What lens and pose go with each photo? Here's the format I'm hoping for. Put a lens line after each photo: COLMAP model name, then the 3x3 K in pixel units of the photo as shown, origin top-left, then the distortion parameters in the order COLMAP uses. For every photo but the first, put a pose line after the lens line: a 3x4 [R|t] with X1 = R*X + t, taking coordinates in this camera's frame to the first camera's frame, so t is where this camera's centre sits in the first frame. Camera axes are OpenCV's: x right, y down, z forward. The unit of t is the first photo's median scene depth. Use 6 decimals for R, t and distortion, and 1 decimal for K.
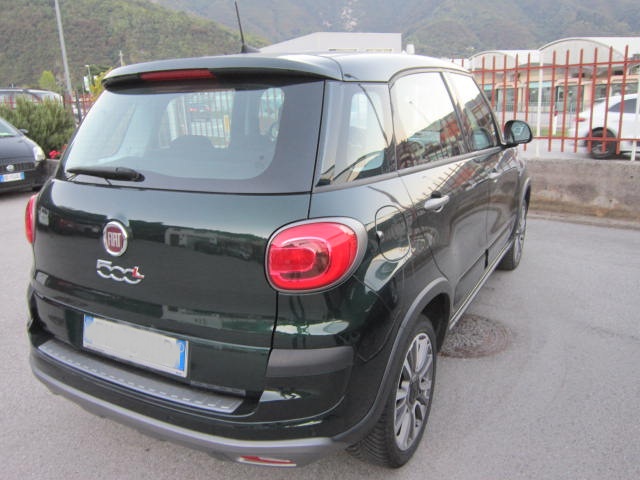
lens RADIAL K [[523.2, 0, 322.6], [0, 523.2, 236.9], [0, 0, 1]] dist [-0.037174, 0.007914]
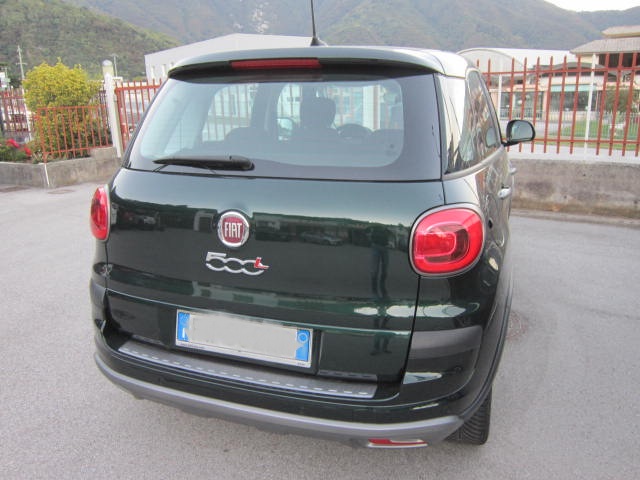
lens RADIAL K [[523.2, 0, 322.0], [0, 523.2, 238.7], [0, 0, 1]] dist [-0.037174, 0.007914]
pose [[0.986785, -0.021155, 0.160651, -0.330747], [0.021614, 0.999766, -0.001113, 0.021823], [-0.160590, 0.004570, 0.987011, 0.010996]]
